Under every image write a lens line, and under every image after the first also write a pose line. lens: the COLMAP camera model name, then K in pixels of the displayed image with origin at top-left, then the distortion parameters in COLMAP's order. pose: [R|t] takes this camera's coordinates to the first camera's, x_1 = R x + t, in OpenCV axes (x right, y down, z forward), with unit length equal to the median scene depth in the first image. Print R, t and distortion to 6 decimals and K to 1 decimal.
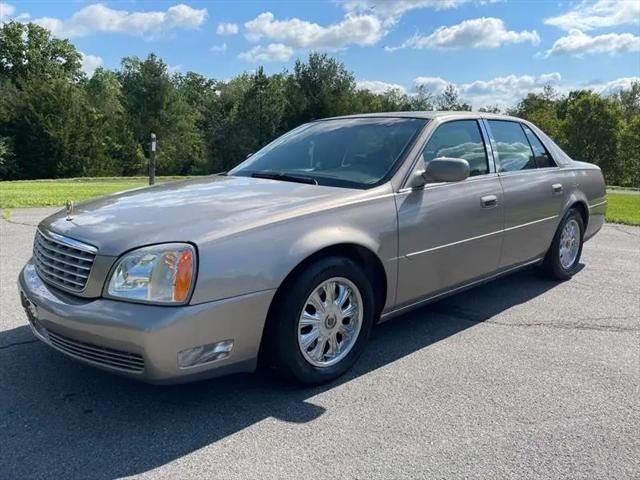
lens RADIAL K [[448.2, 0, 320.0], [0, 448.2, 240.0], [0, 0, 1]] dist [0.031861, 0.001348]
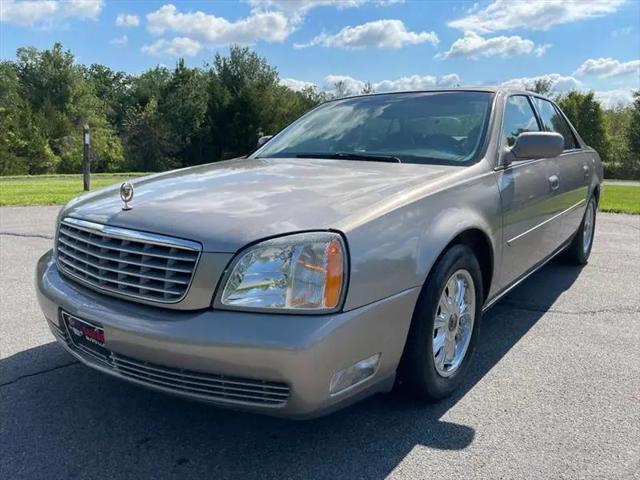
lens RADIAL K [[451.0, 0, 316.2], [0, 451.0, 237.4], [0, 0, 1]] dist [0.064602, -0.081808]
pose [[0.988042, -0.035661, 0.150002, -0.357599], [0.035549, 0.999362, 0.003429, 0.011389], [-0.150029, 0.001945, 0.988680, 0.199382]]
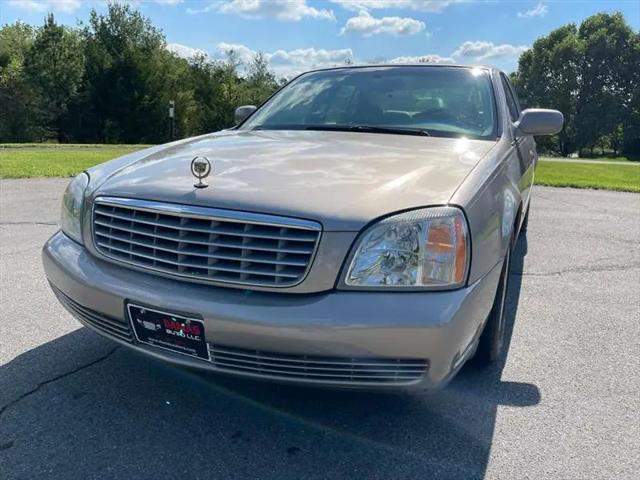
lens RADIAL K [[451.0, 0, 316.2], [0, 451.0, 237.4], [0, 0, 1]] dist [0.064602, -0.081808]
pose [[0.929040, -0.078938, 0.361459, -0.648076], [0.056888, 0.995834, 0.071259, -0.006825], [-0.365579, -0.045639, 0.929661, 0.301581]]
